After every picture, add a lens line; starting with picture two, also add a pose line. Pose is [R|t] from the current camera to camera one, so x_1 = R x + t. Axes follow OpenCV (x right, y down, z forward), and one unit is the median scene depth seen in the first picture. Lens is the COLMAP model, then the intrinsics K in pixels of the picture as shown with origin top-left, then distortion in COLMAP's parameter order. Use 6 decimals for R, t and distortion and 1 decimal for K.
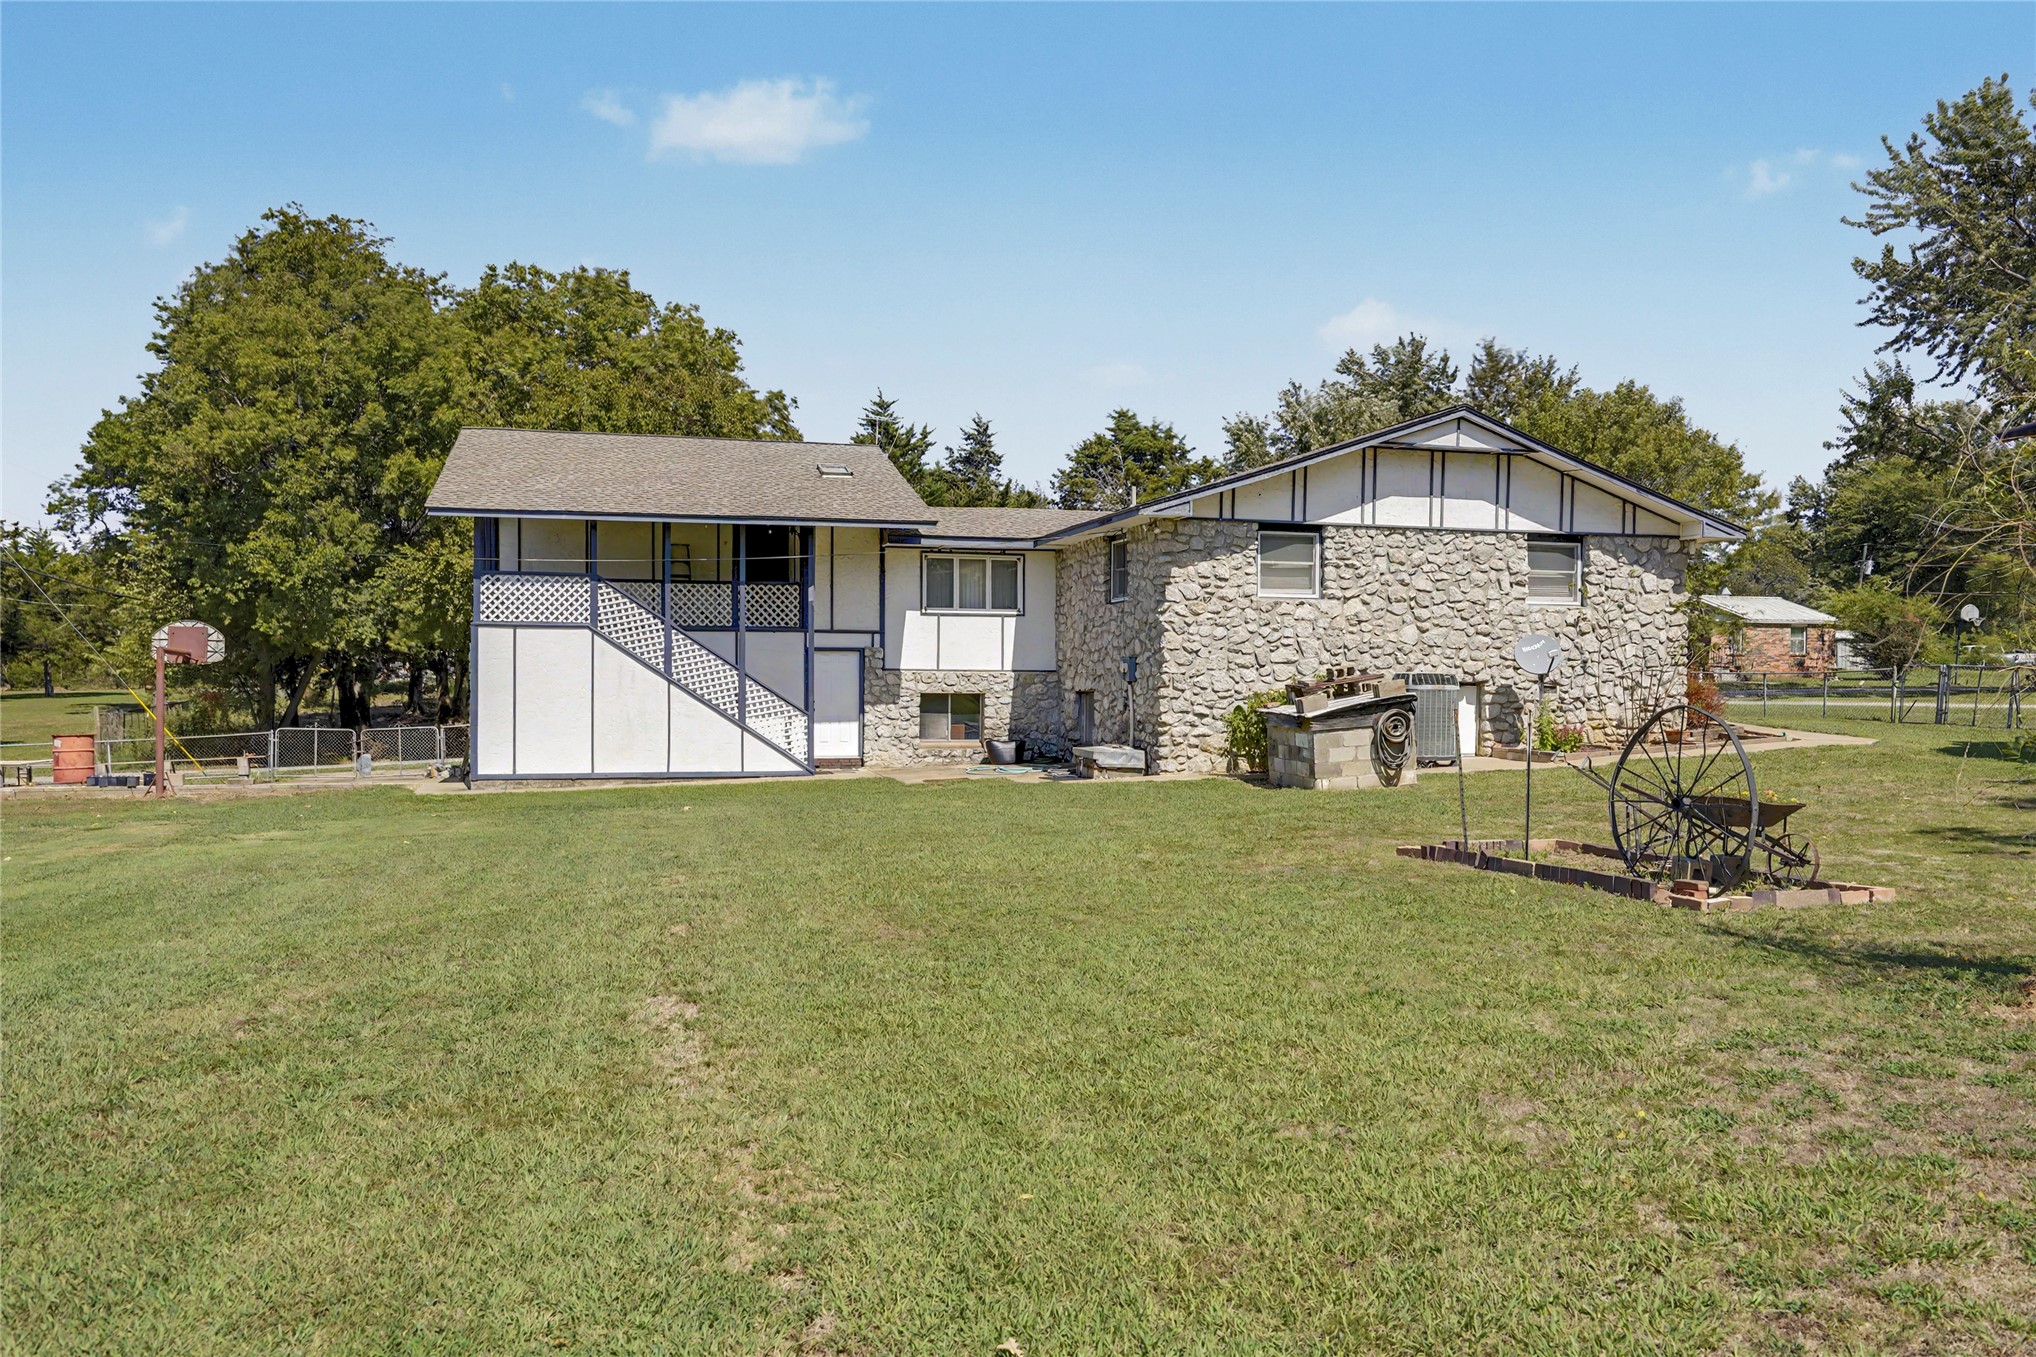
lens RADIAL K [[1556.0, 0, 1023.2], [0, 1556.0, 712.9], [0, 0, 1]] dist [0.013731, 0.004471]
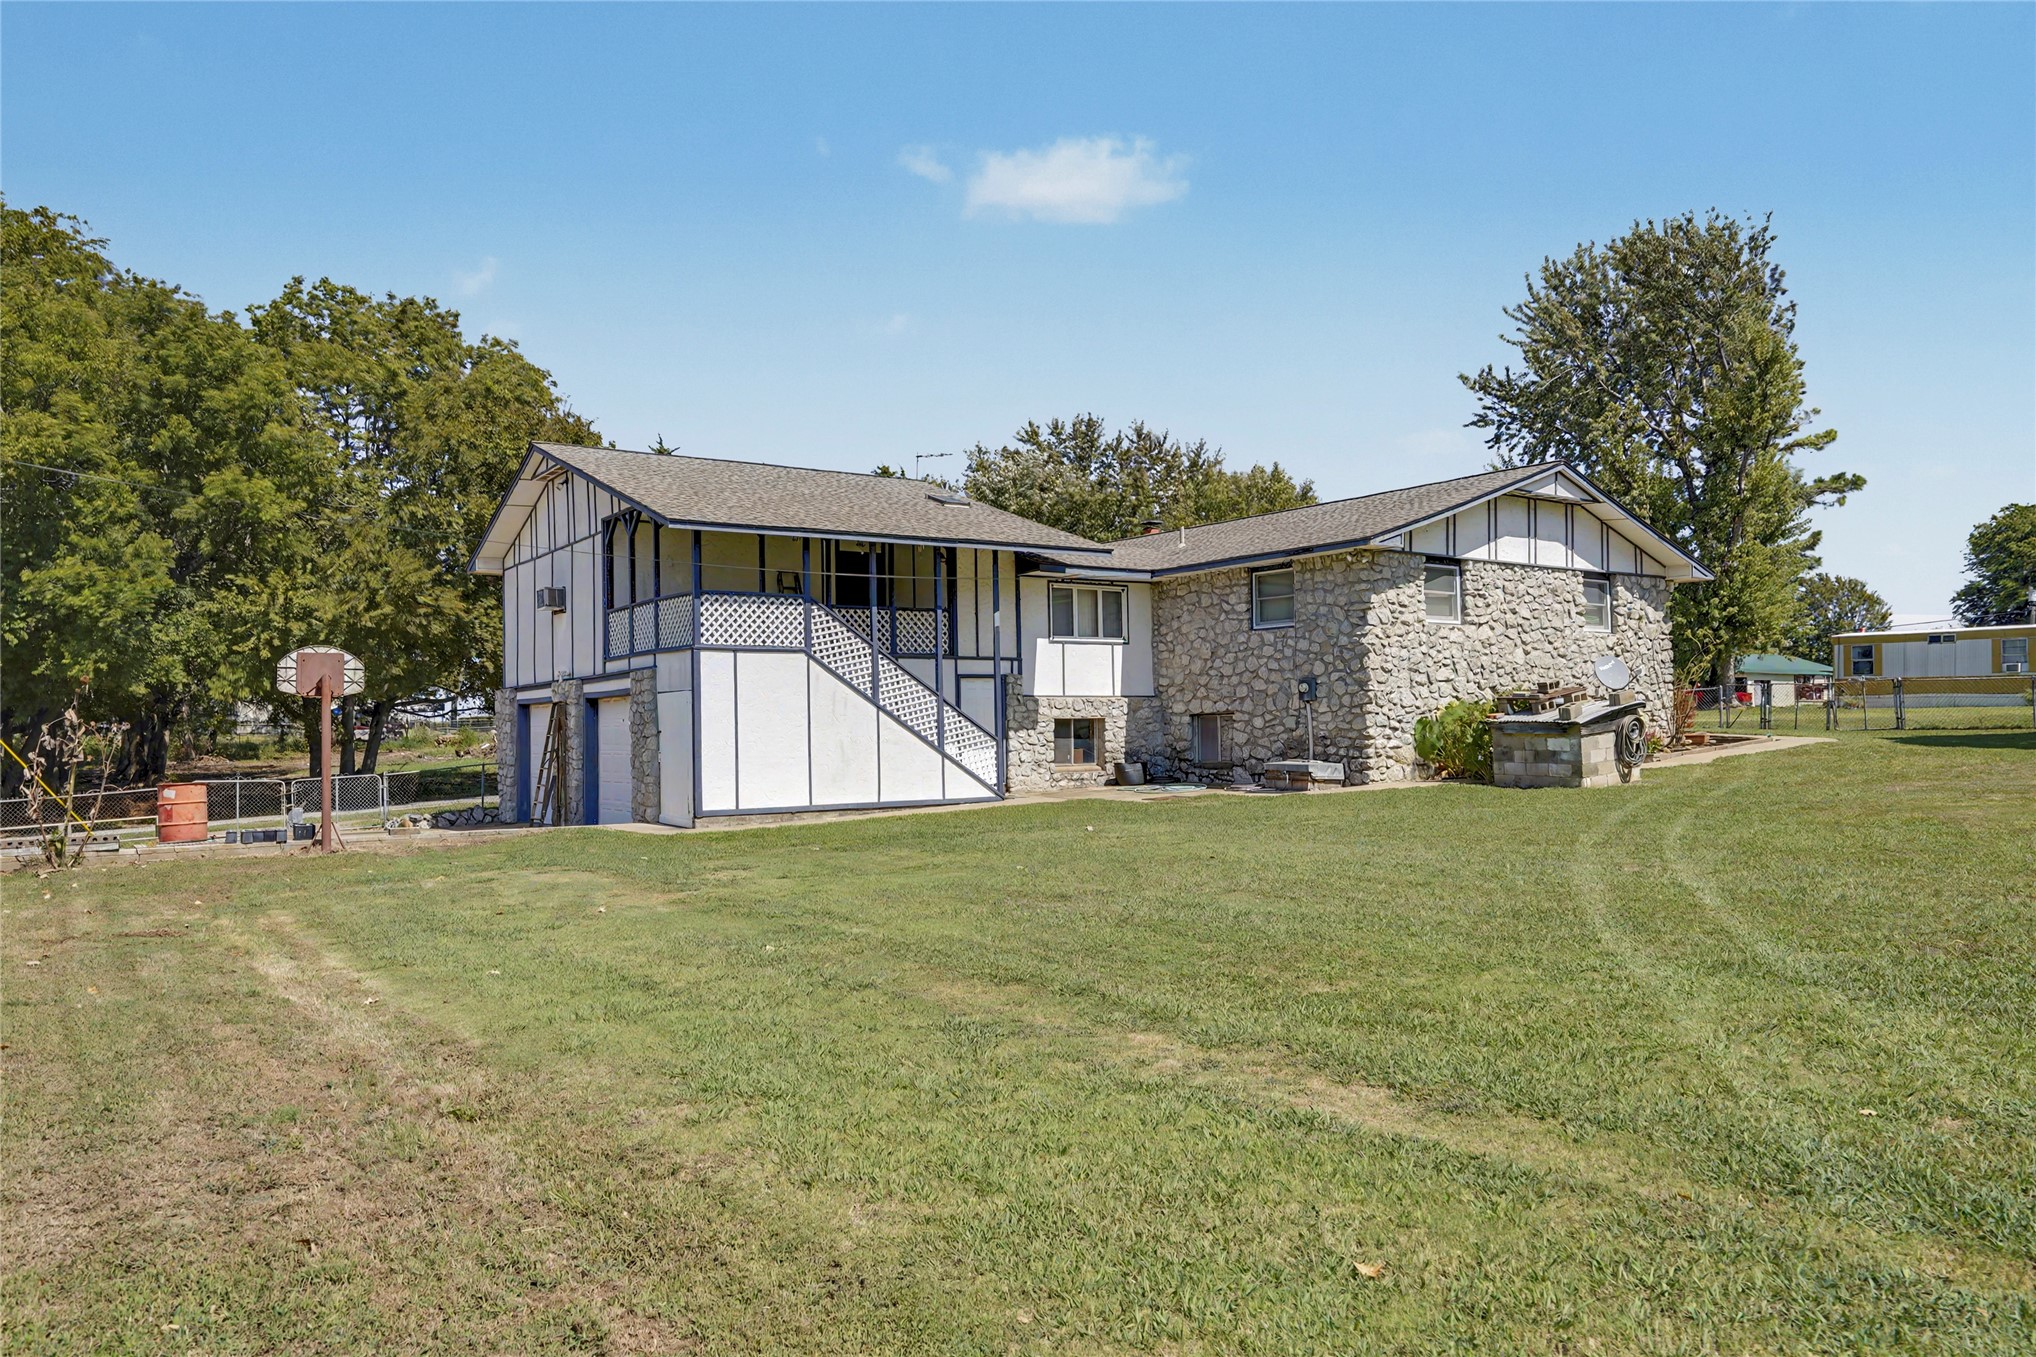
lens RADIAL K [[1439.1, 0, 1018.0], [0, 1439.1, 678.5], [0, 0, 1]] dist [0.003411, 0.000387]
pose [[0.935405, -0.008116, 0.353486, -0.465315], [0.028882, 0.998150, -0.053510, 0.012021], [-0.352398, 0.060263, 0.933908, 0.136123]]
